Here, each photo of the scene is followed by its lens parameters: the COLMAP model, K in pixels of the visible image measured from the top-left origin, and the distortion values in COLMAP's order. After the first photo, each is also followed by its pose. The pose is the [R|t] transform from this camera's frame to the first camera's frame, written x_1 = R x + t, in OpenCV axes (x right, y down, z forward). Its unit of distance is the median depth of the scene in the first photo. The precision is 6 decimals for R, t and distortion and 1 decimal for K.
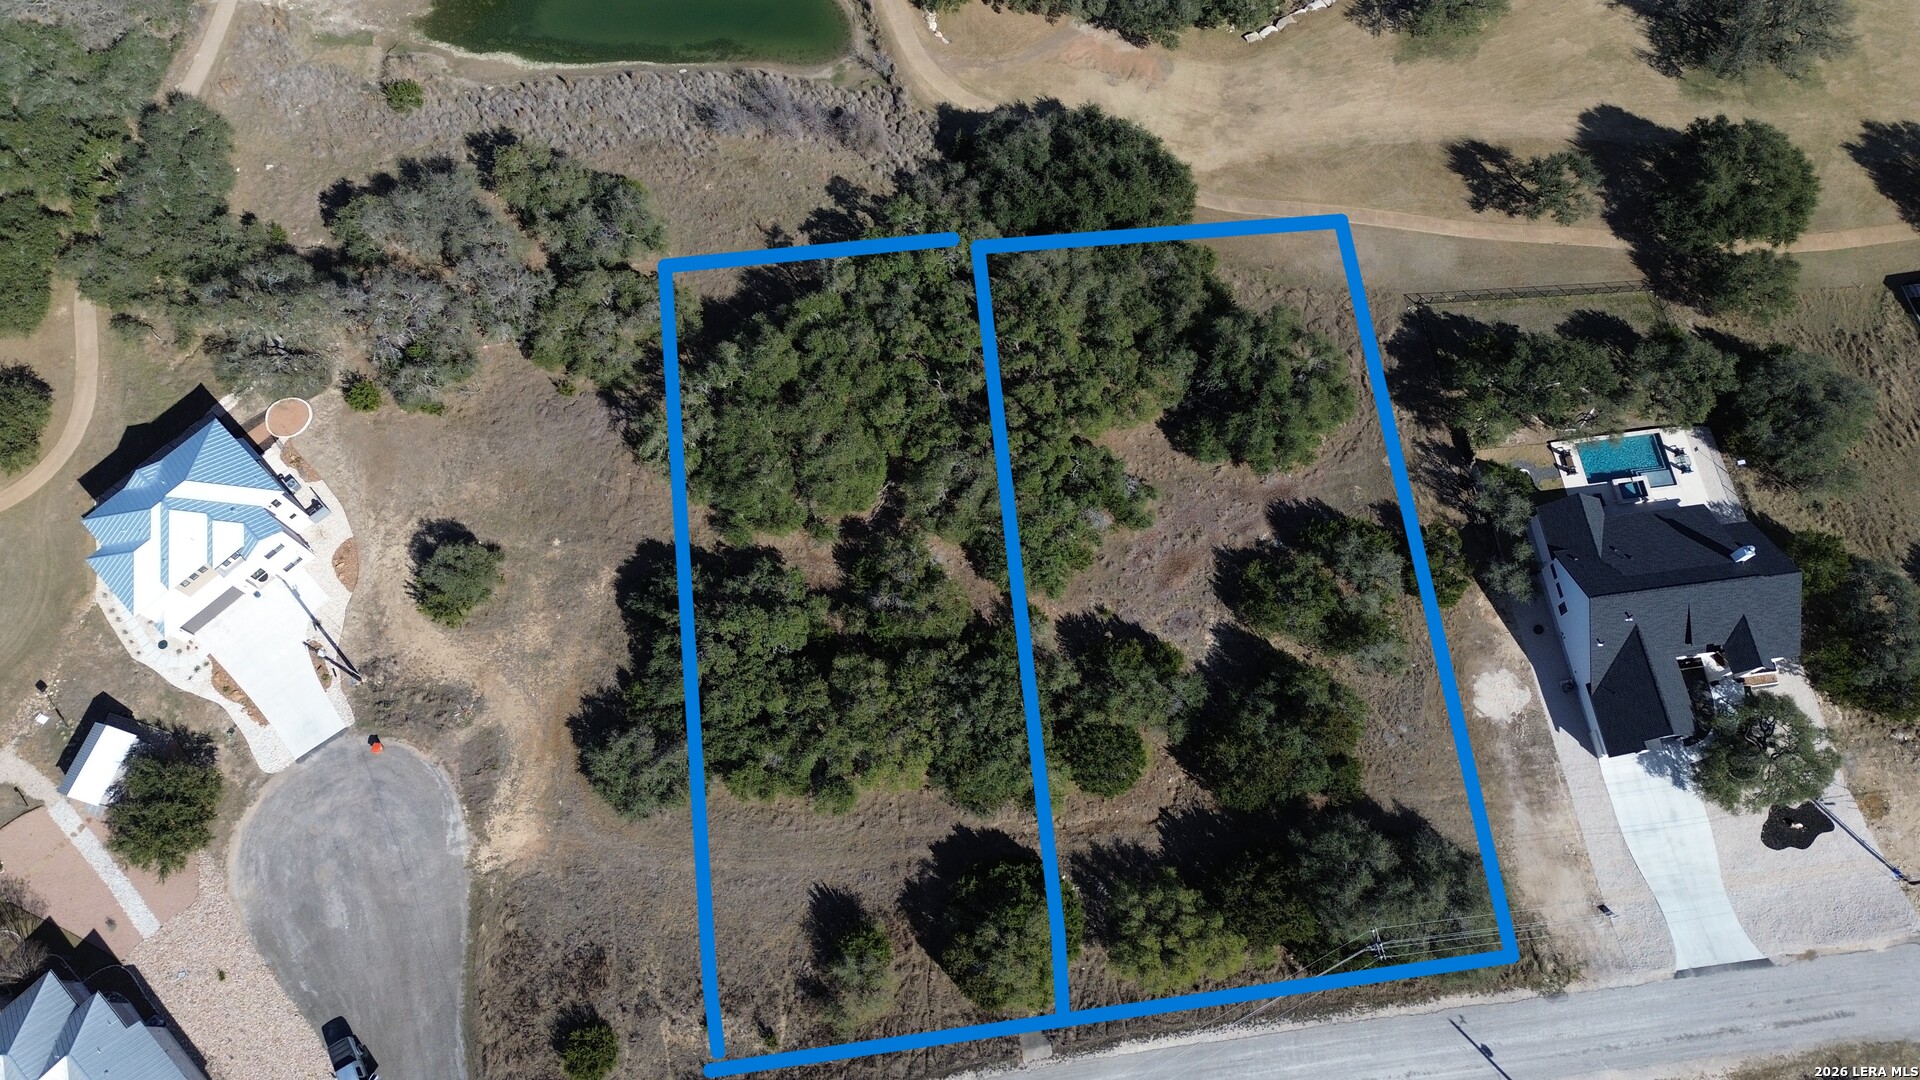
lens RADIAL K [[1349.2, 0, 965.5], [0, 1349.2, 537.2], [0, 0, 1]] dist [0.084205, -0.085047]
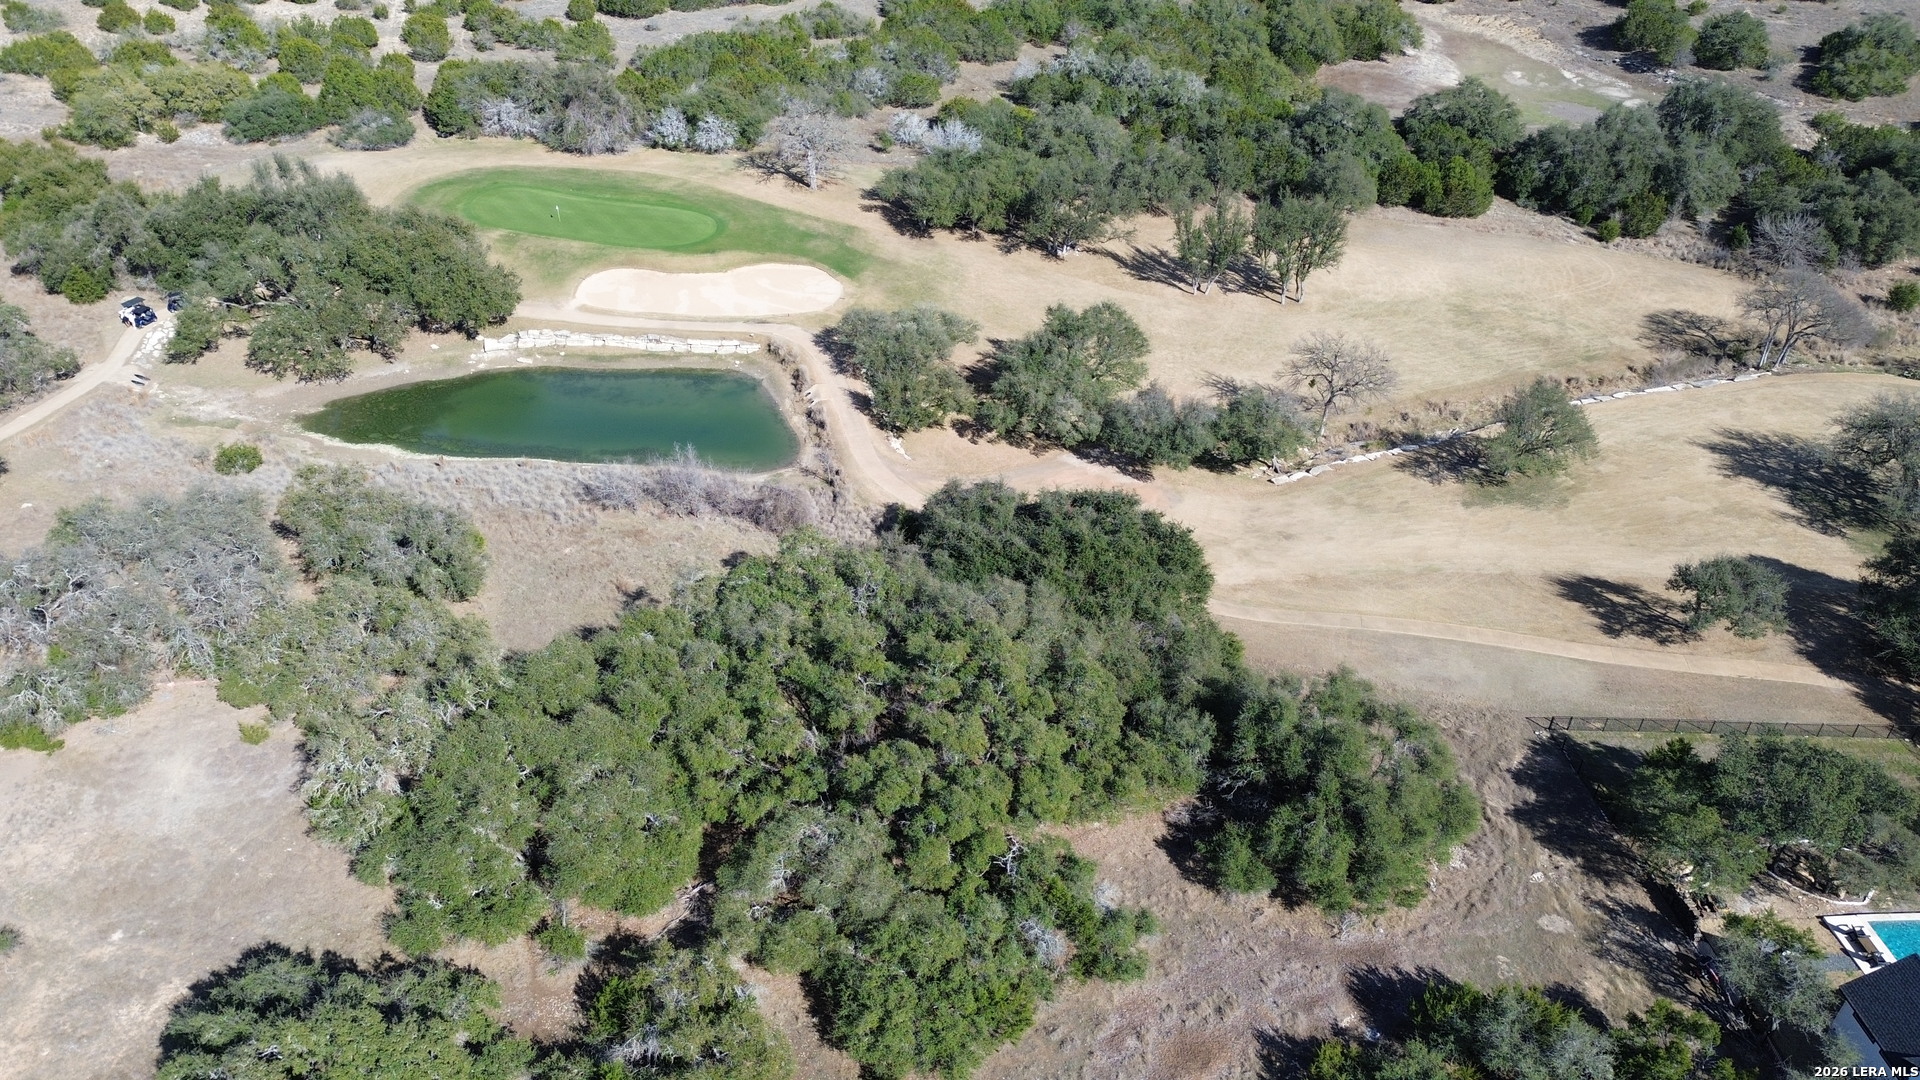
lens RADIAL K [[1349.2, 0, 965.5], [0, 1349.2, 537.2], [0, 0, 1]] dist [0.084205, -0.085047]
pose [[0.996599, 0.057245, -0.059279, 0.074340], [-0.080814, 0.819691, -0.567077, 0.144783], [0.016128, 0.569938, 0.821529, 0.362780]]
